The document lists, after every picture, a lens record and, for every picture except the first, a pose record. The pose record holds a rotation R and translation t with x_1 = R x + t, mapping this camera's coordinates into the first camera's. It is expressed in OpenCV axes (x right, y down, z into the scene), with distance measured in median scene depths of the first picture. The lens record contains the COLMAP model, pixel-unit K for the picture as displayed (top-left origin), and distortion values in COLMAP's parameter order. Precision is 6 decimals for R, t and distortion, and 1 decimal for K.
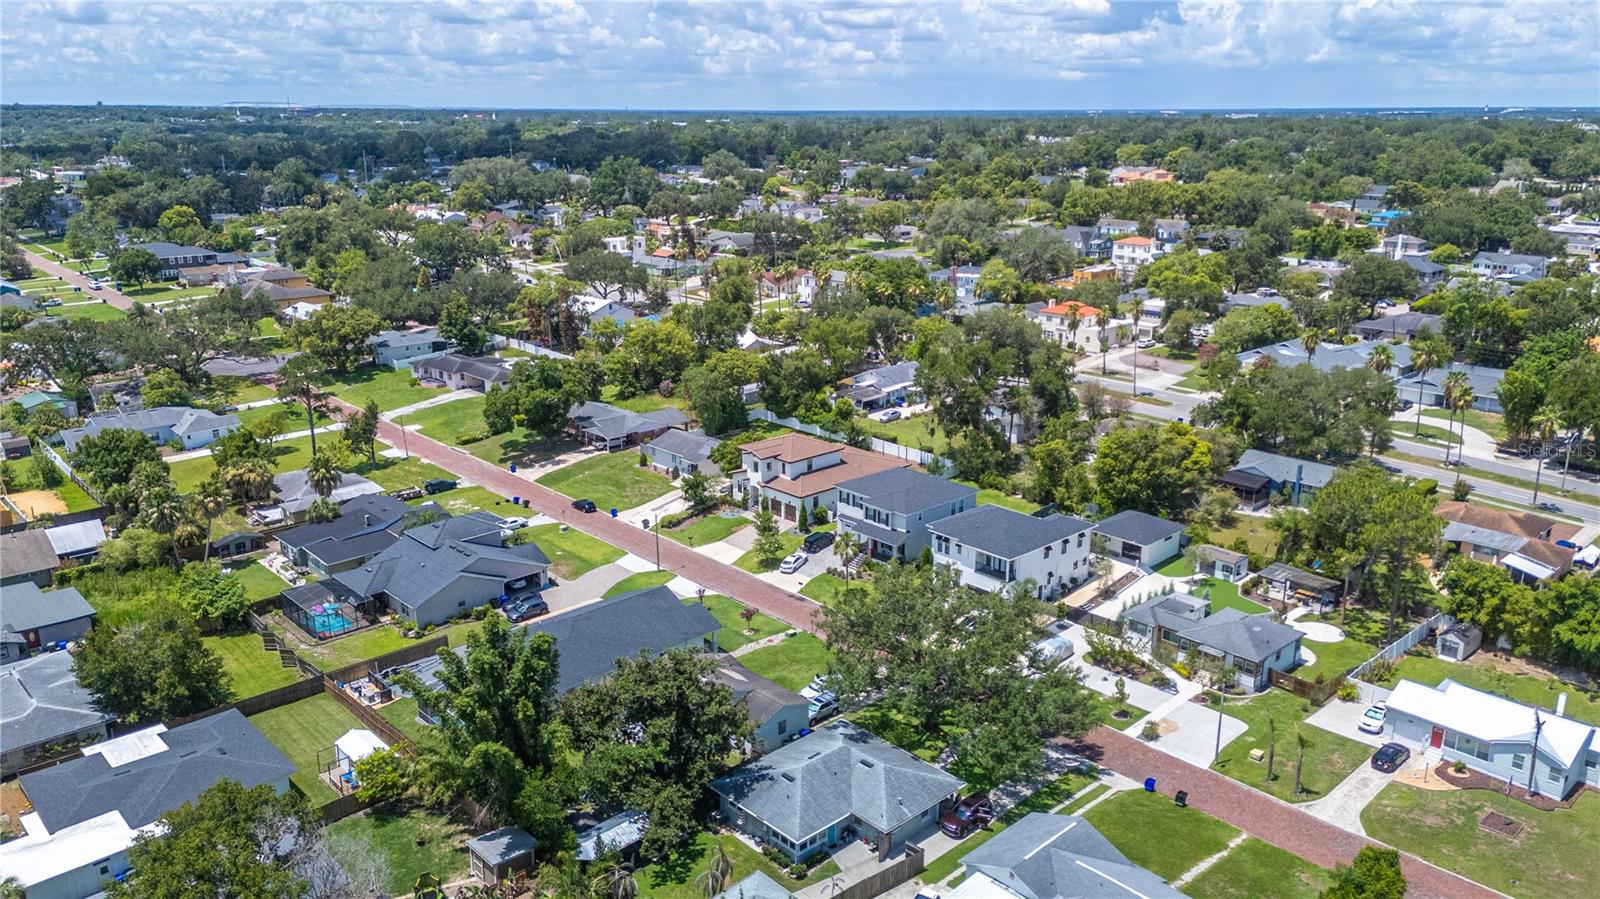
lens RADIAL K [[1174.1, 0, 796.8], [0, 1174.1, 452.1], [0, 0, 1]] dist [0.074193, -0.073480]
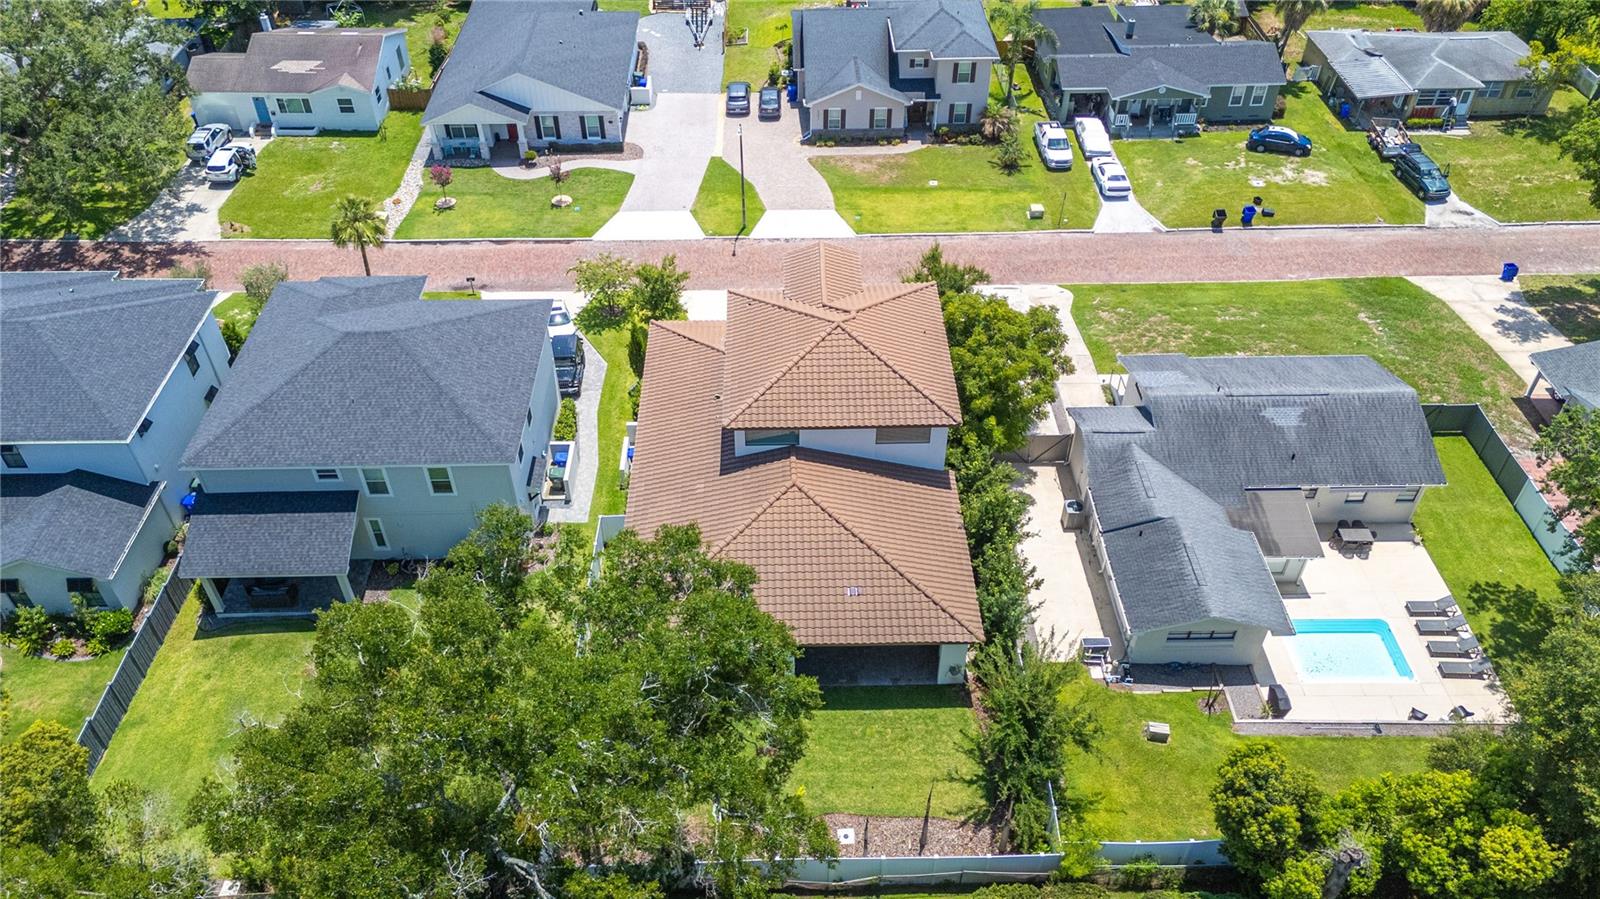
lens RADIAL K [[1174.1, 0, 796.8], [0, 1174.1, 452.1], [0, 0, 1]] dist [0.074193, -0.073480]
pose [[-0.668442, 0.496815, -0.553498, 0.210699], [-0.209103, 0.588639, 0.780884, -0.254409], [0.713766, 0.637714, -0.289585, 1.140004]]
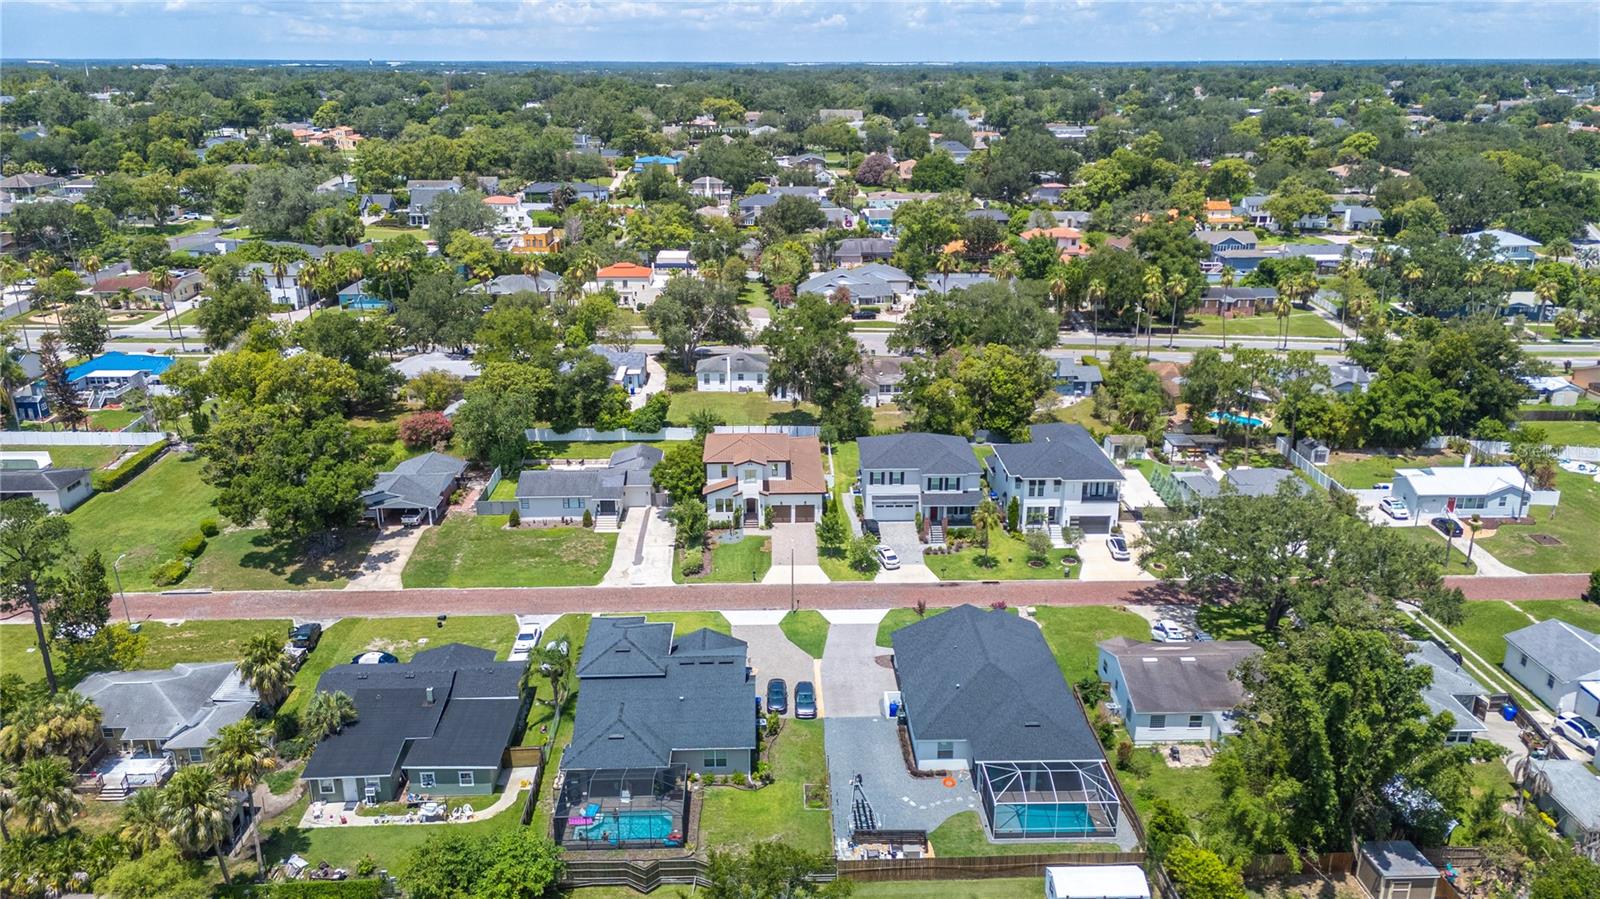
lens RADIAL K [[1174.1, 0, 796.8], [0, 1174.1, 452.1], [0, 0, 1]] dist [0.074193, -0.073480]
pose [[0.662962, -0.237977, 0.709823, -0.629384], [0.212219, 0.968980, 0.126654, -0.108423], [-0.717945, 0.066671, 0.692900, 0.366256]]
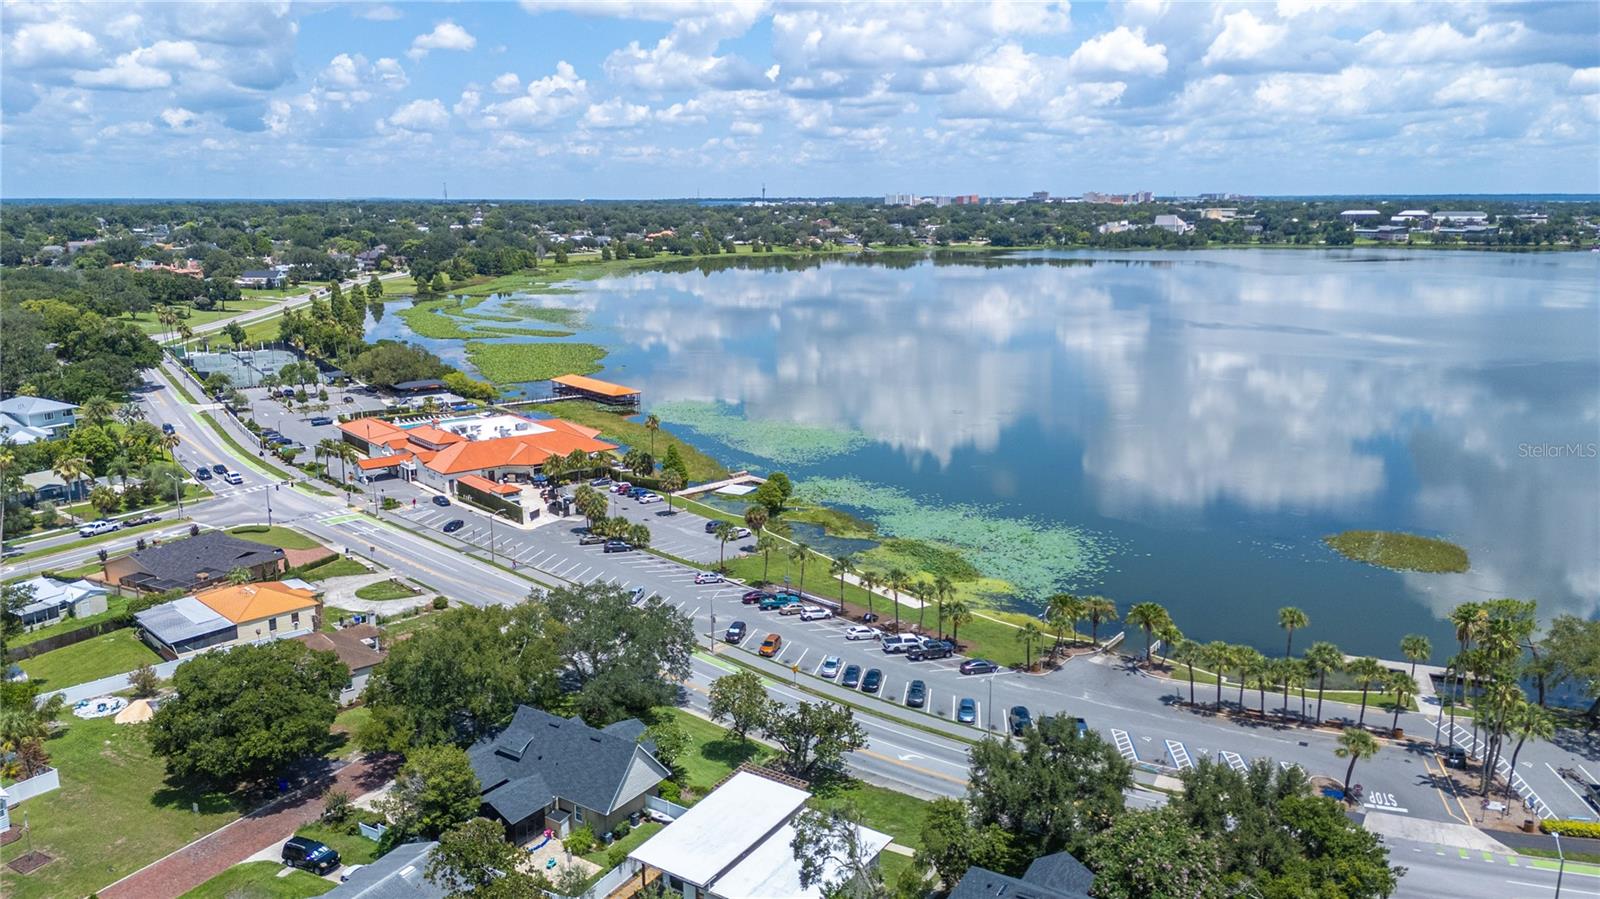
lens RADIAL K [[1174.1, 0, 796.8], [0, 1174.1, 452.1], [0, 0, 1]] dist [0.074193, -0.073480]
pose [[-0.298271, -0.204066, 0.932411, -0.321327], [0.271352, 0.918440, 0.287812, -0.087814], [-0.915097, 0.338858, -0.218571, 0.280796]]
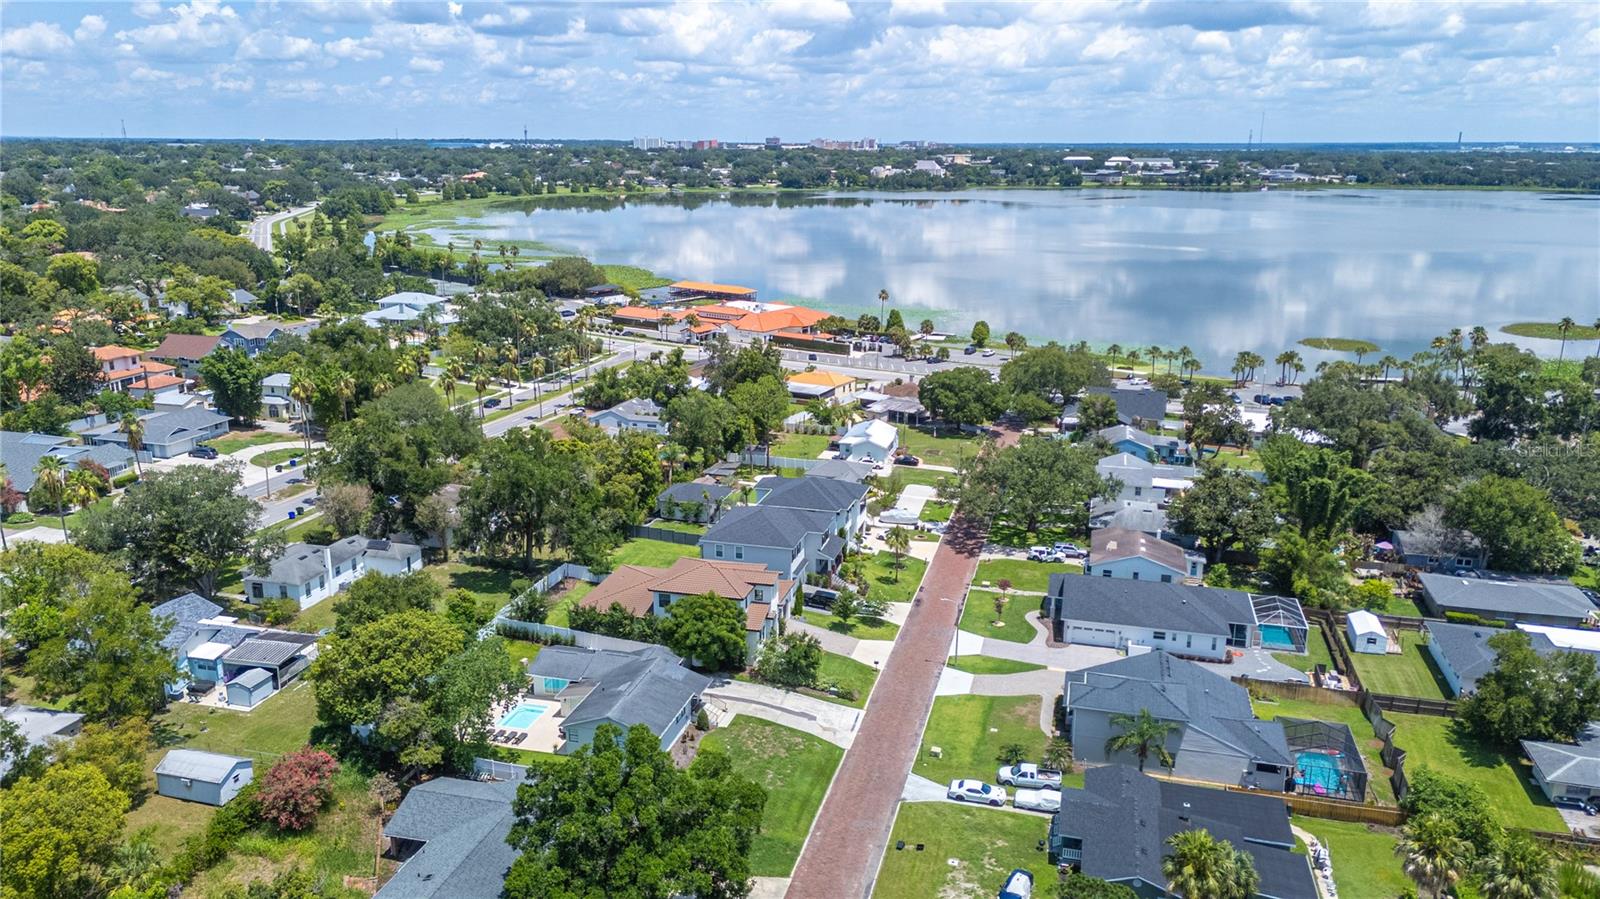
lens RADIAL K [[1174.1, 0, 796.8], [0, 1174.1, 452.1], [0, 0, 1]] dist [0.074193, -0.073480]
pose [[-0.529790, -0.220485, 0.818968, -0.691443], [0.235292, 0.889505, 0.391686, -0.390409], [-0.814837, 0.400208, -0.419373, 1.289489]]
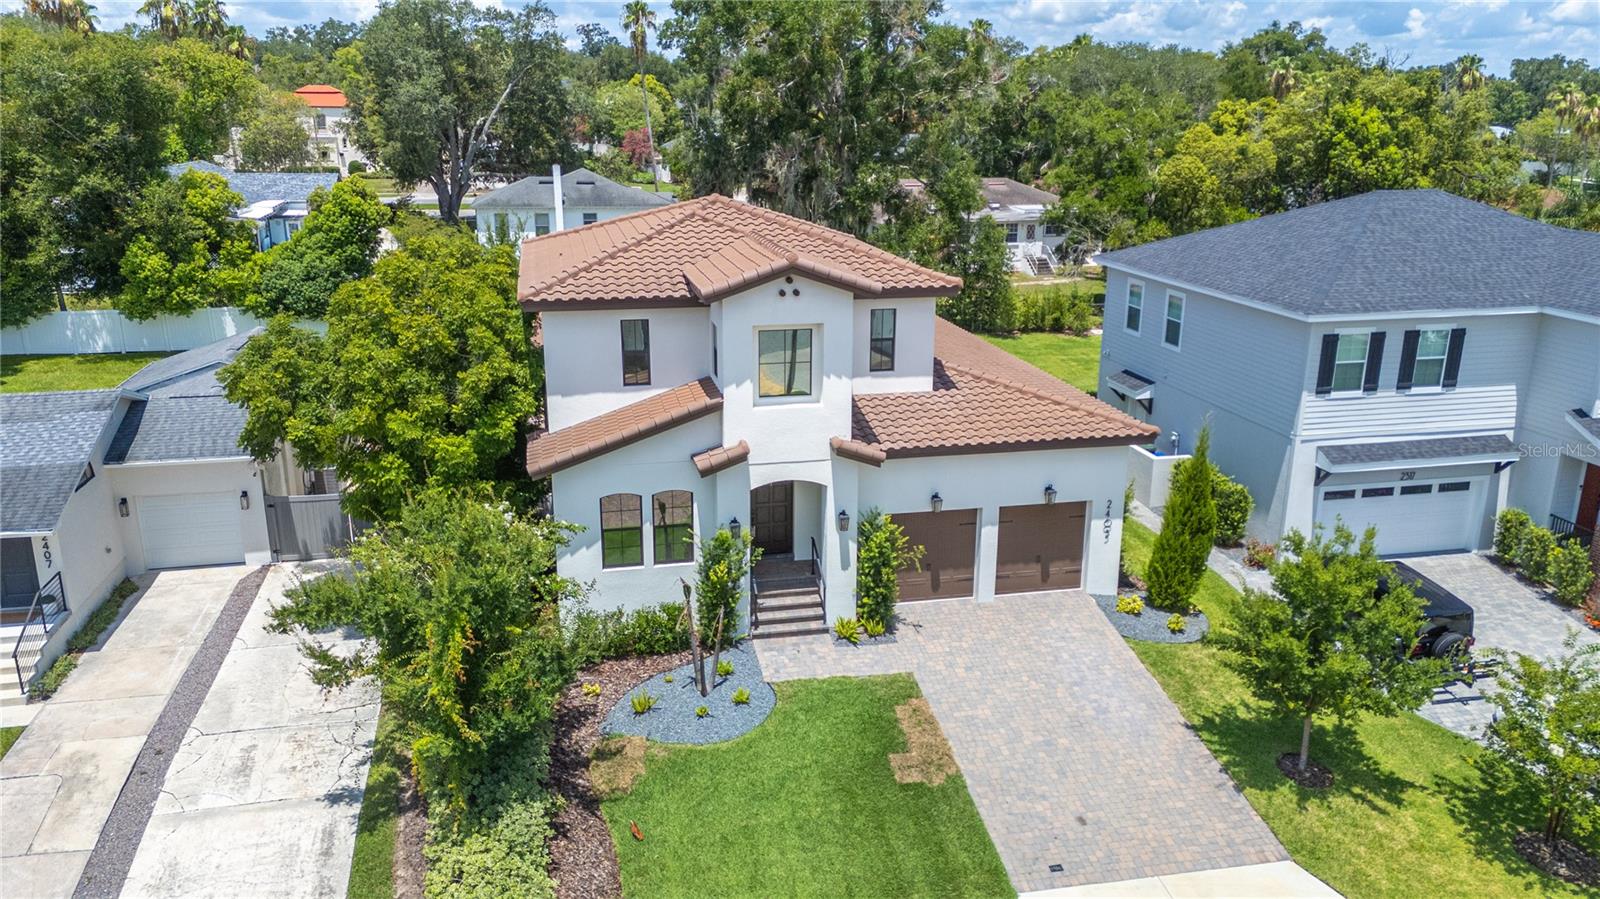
lens RADIAL K [[1174.1, 0, 796.8], [0, 1174.1, 452.1], [0, 0, 1]] dist [0.074193, -0.073480]
pose [[0.517726, -0.241836, 0.820655, -0.171243], [0.240039, 0.961750, 0.131981, 0.003390], [-0.821183, 0.128659, 0.555973, 0.908653]]
